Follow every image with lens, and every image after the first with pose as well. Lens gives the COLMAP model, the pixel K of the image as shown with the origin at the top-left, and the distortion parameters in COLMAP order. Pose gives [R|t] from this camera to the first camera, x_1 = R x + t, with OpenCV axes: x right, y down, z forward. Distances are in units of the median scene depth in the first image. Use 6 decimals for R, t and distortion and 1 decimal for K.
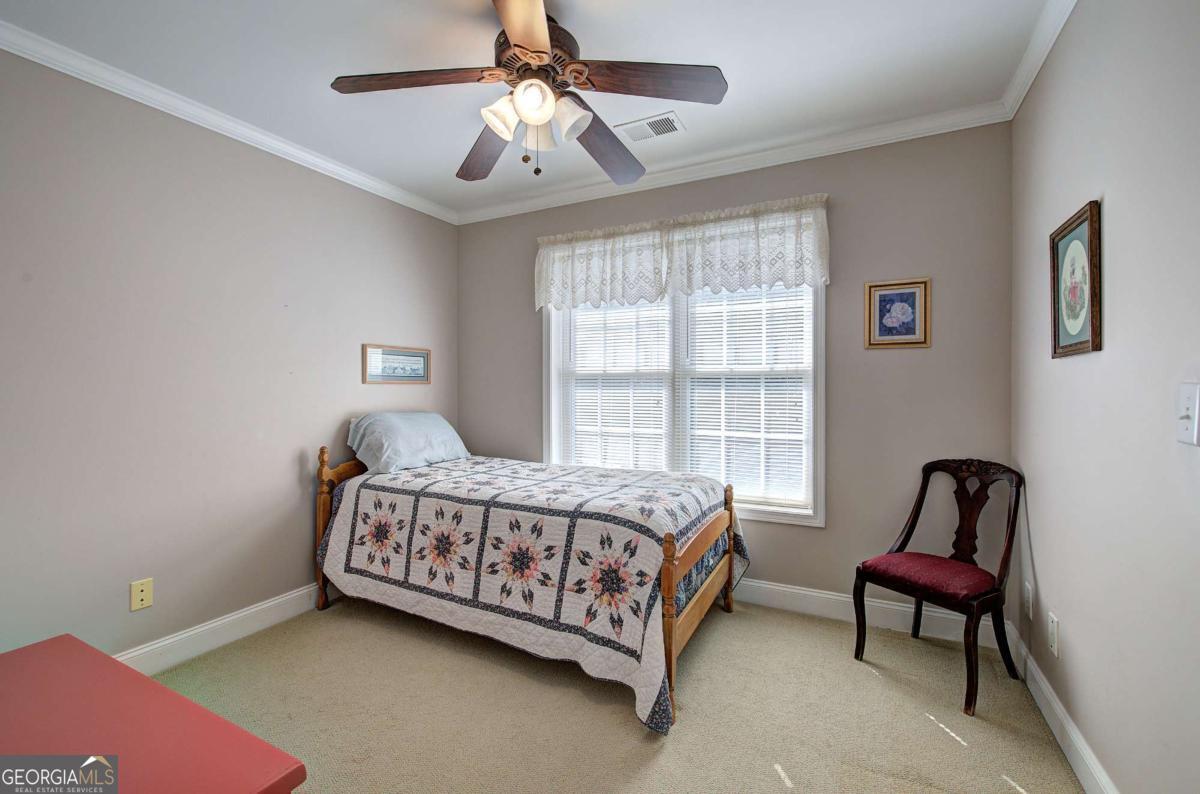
lens RADIAL K [[508.5, 0, 598.1], [0, 508.5, 393.7], [0, 0, 1]] dist [-0.003003, 0.000850]
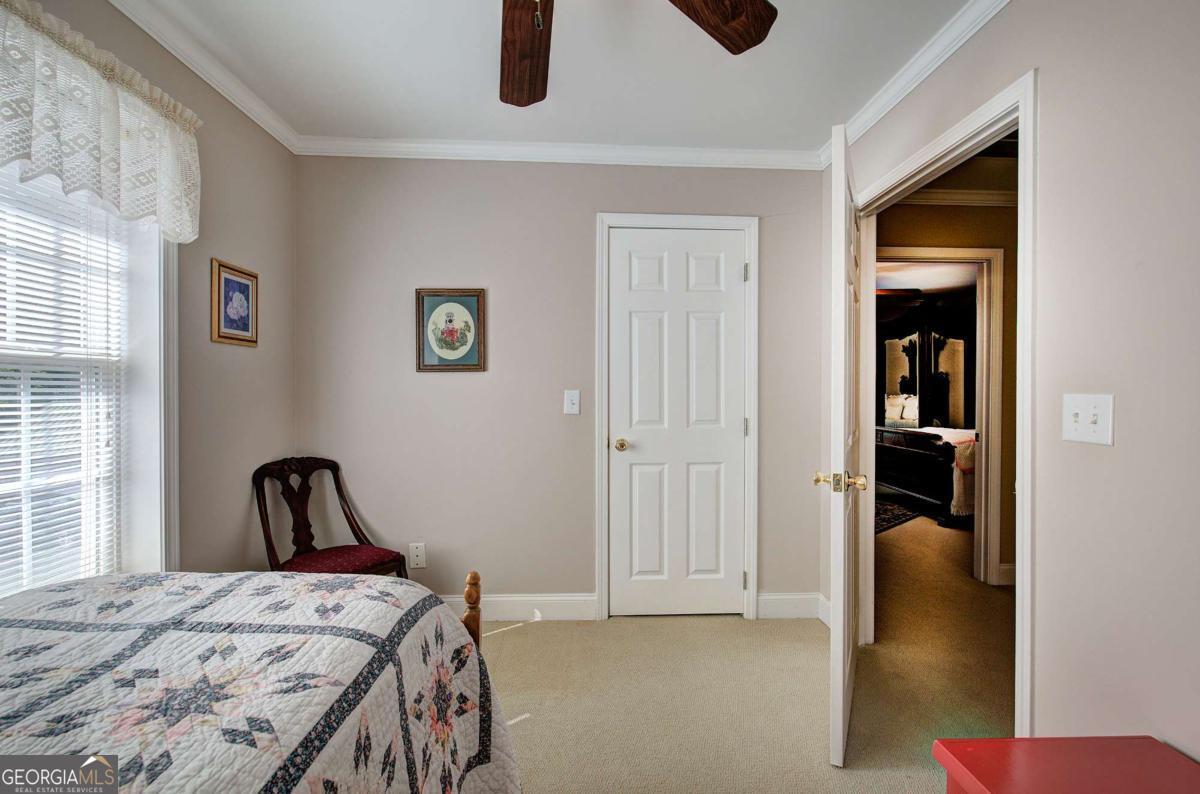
lens RADIAL K [[508.5, 0, 595.7], [0, 508.5, 391.1], [0, 0, 1]] dist [-0.003003, 0.000850]
pose [[-0.483901, -0.005948, 0.875103, -0.469425], [0.000538, 0.999975, 0.007095, -0.016571], [-0.875123, 0.003904, -0.483885, 0.896544]]
